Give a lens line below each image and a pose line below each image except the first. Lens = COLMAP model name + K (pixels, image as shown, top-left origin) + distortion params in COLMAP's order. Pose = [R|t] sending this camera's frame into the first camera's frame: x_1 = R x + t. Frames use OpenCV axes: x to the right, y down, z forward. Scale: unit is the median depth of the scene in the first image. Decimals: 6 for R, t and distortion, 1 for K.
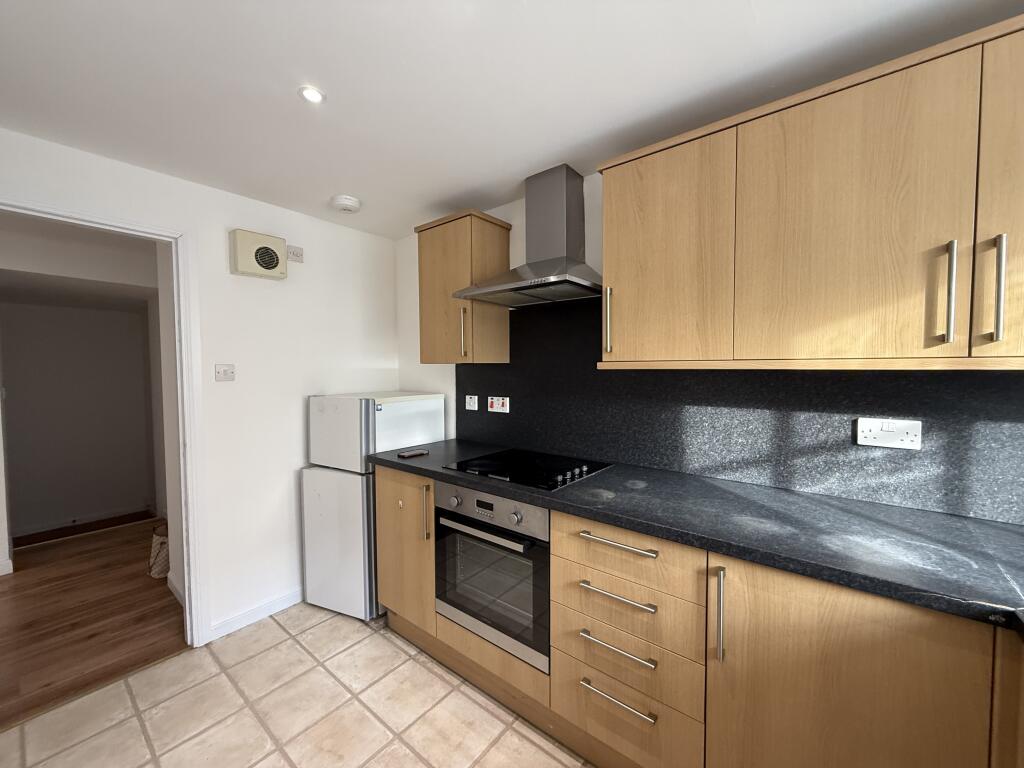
lens RADIAL K [[406.2, 0, 509.8], [0, 406.2, 381.7], [0, 0, 1]] dist [0.002400, -0.000486]
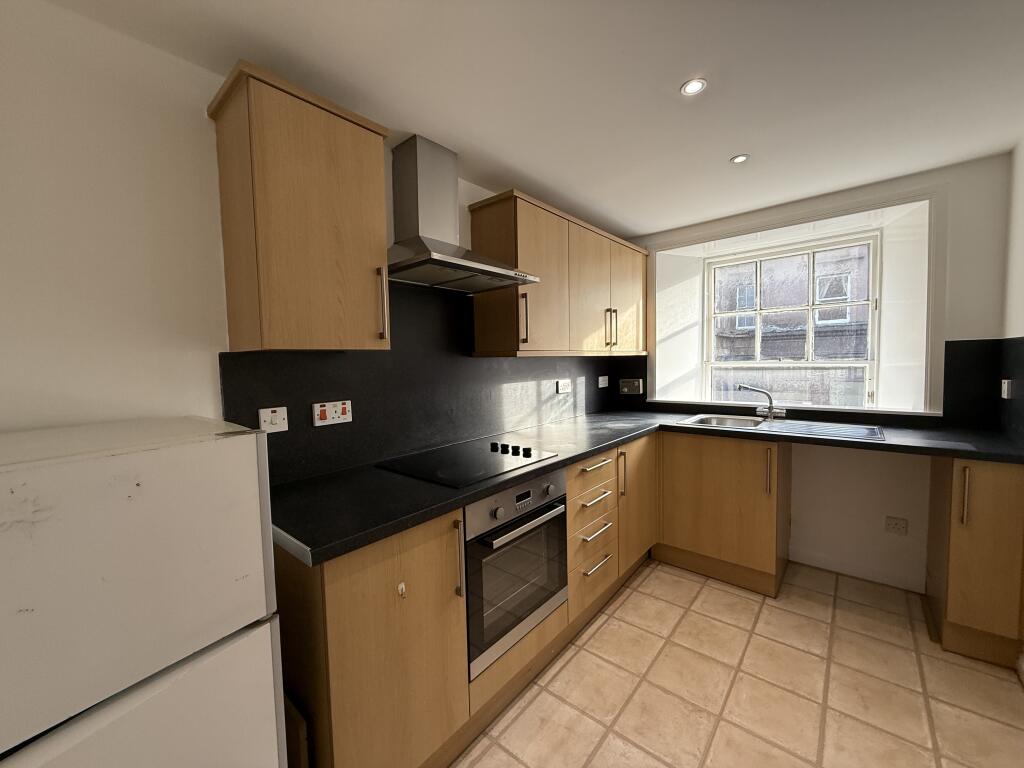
lens RADIAL K [[406.2, 0, 508.6], [0, 406.2, 384.9], [0, 0, 1]] dist [0.002400, -0.000486]
pose [[0.027464, -0.054223, 0.998151, -1.017707], [0.062983, 0.996638, 0.052408, -0.011653], [-0.997637, 0.061428, 0.030786, 0.998660]]
